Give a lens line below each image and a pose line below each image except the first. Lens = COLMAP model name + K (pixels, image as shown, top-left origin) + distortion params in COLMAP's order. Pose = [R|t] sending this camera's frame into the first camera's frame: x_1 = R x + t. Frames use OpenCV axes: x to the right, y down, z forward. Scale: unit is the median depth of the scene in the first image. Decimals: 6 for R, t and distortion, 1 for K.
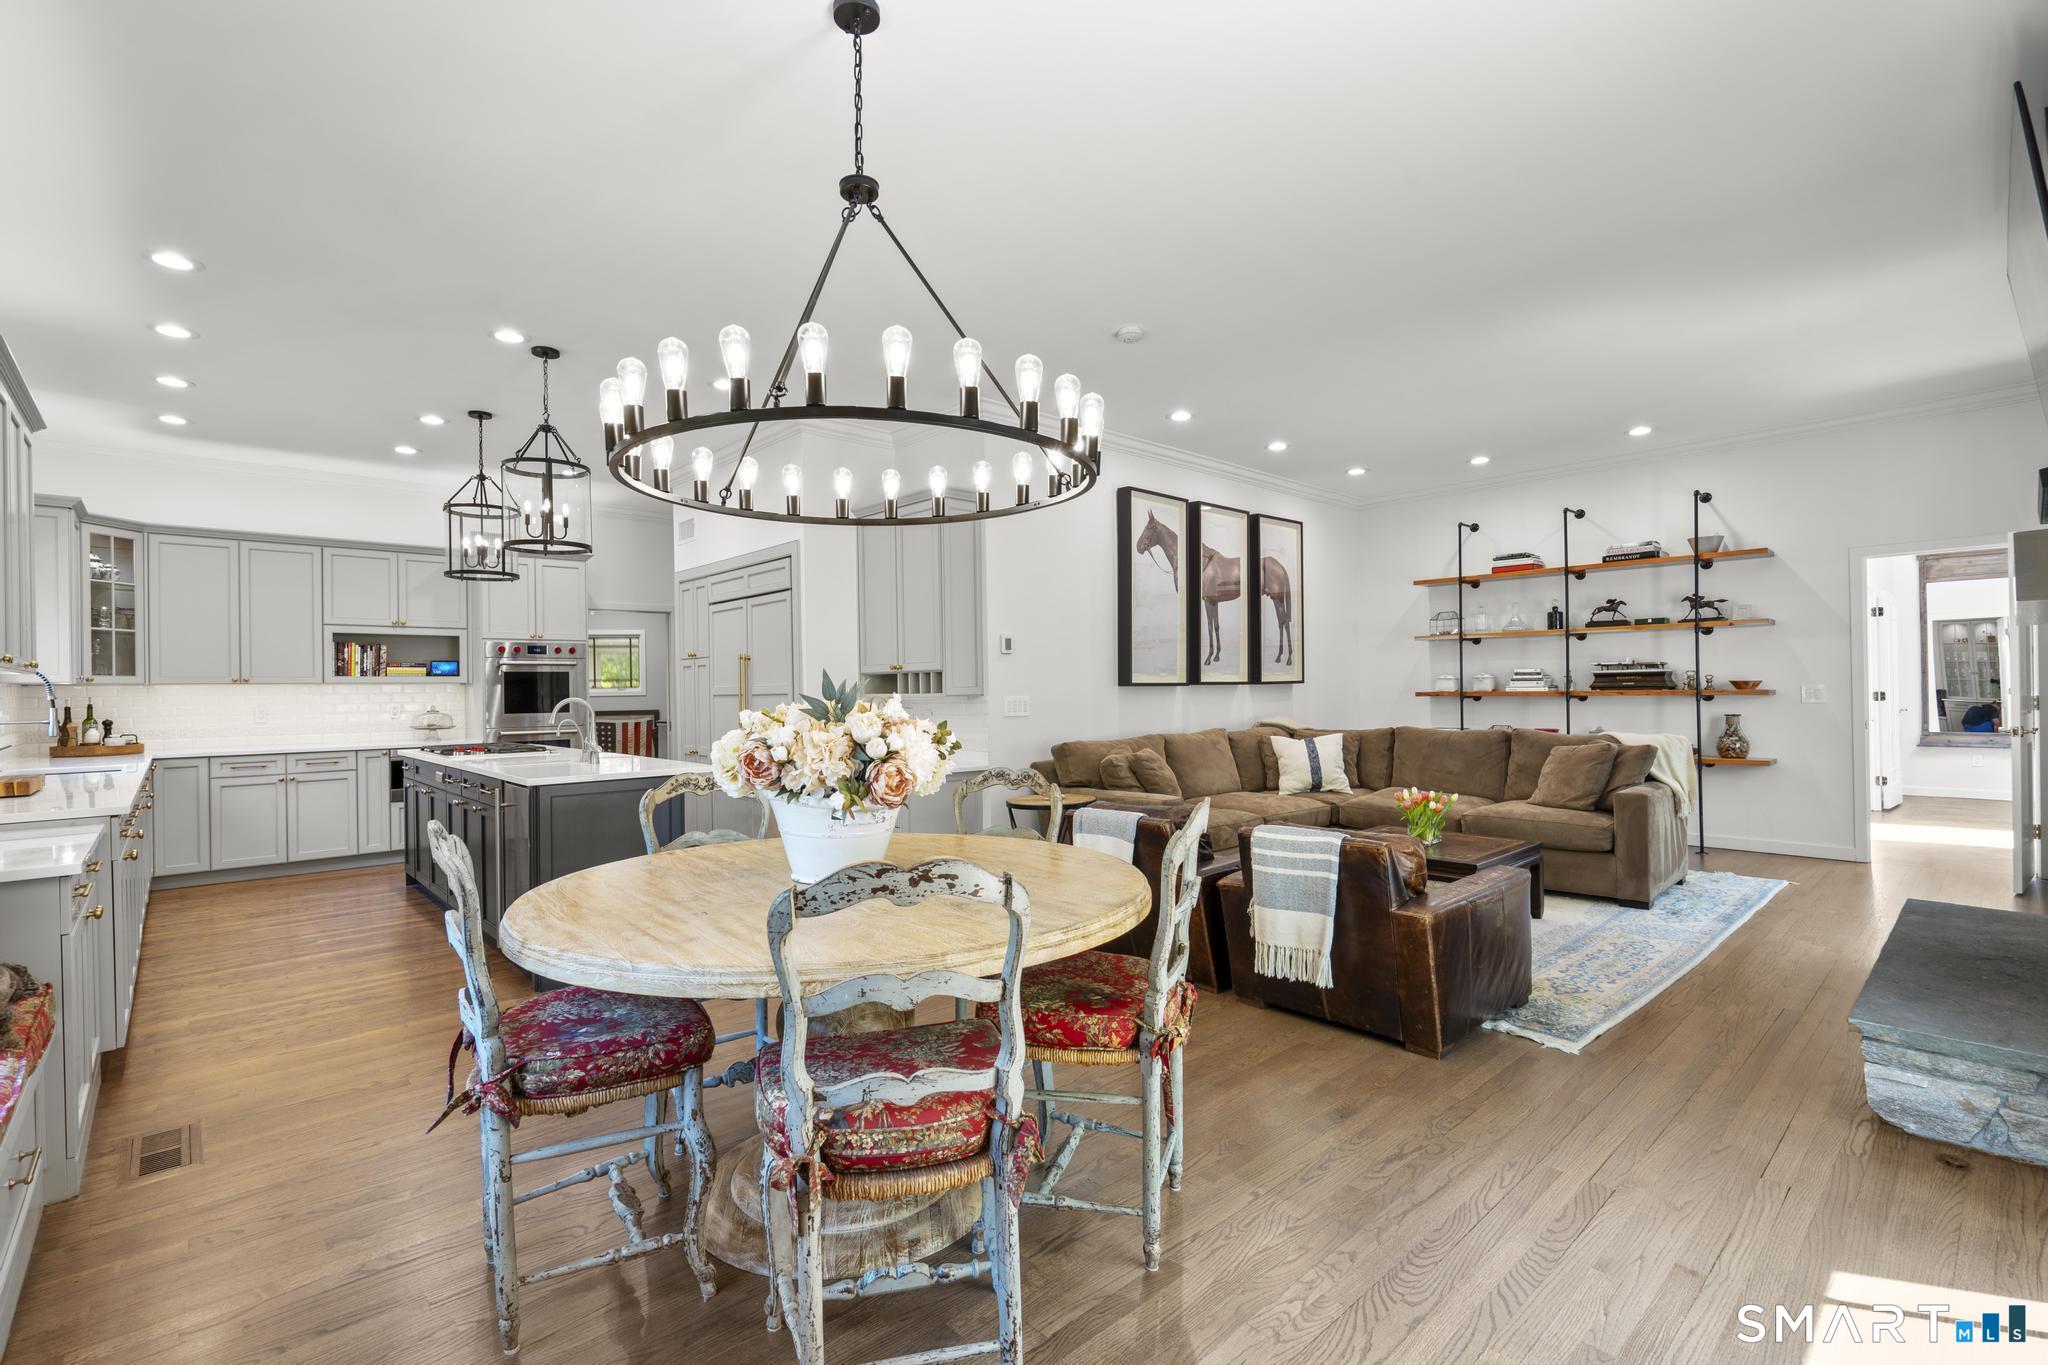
lens RADIAL K [[922.3, 0, 1020.1], [0, 922.3, 686.3], [0, 0, 1]] dist [0.000137, 0.000007]
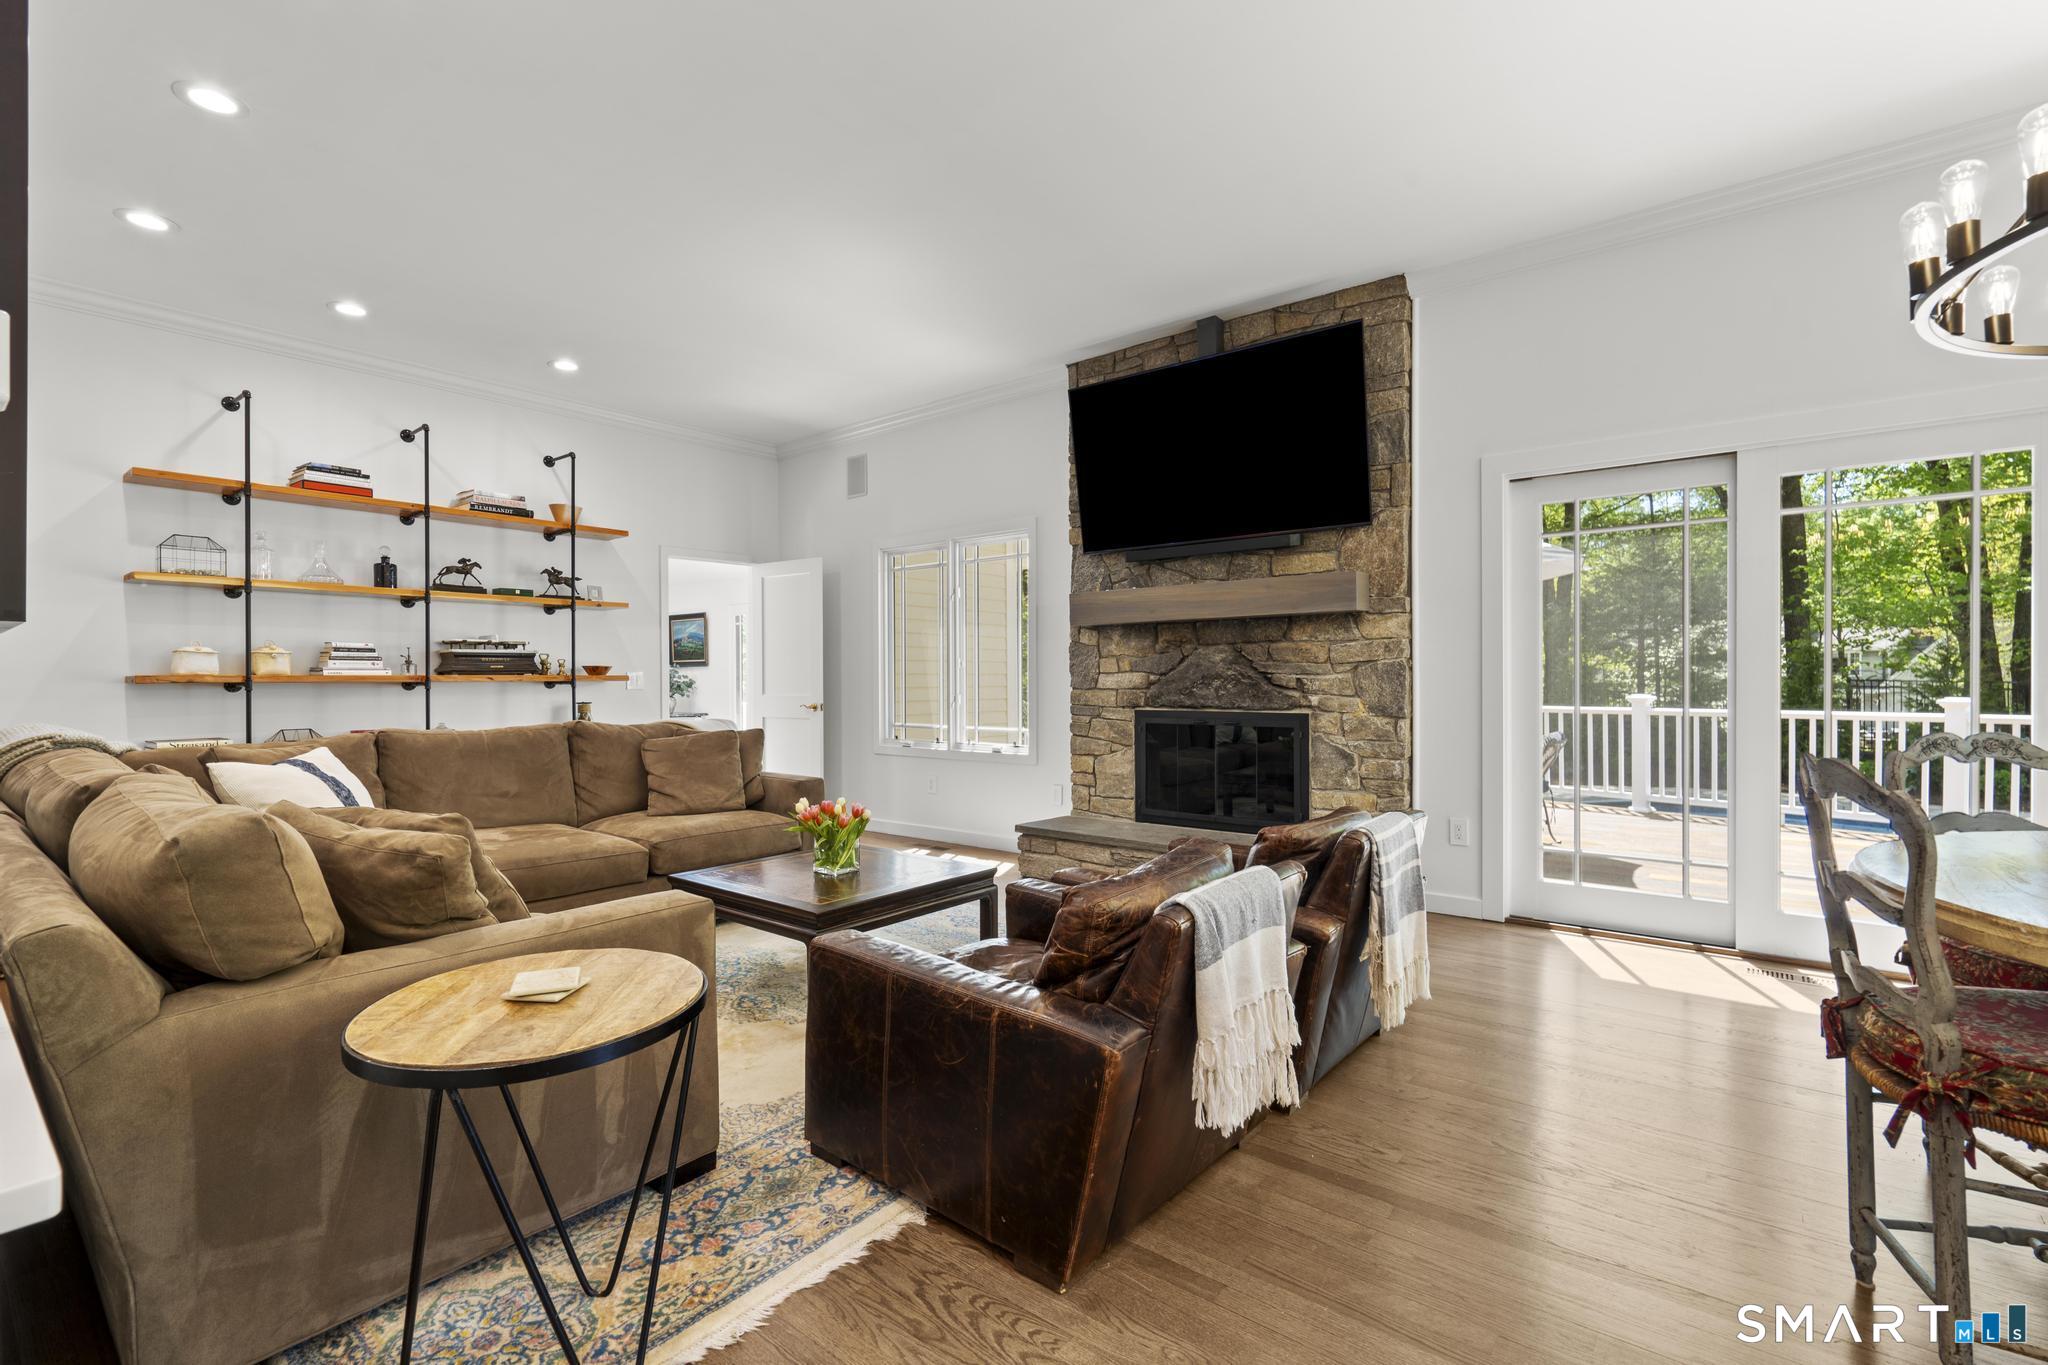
lens RADIAL K [[922.3, 0, 1025.2], [0, 922.3, 685.0], [0, 0, 1]] dist [0.000137, 0.000007]
pose [[-0.150000, 0.008753, 0.988647, -0.185656], [0.002542, 0.999961, -0.008468, 0.019003], [-0.988683, 0.001243, -0.150016, 0.601710]]
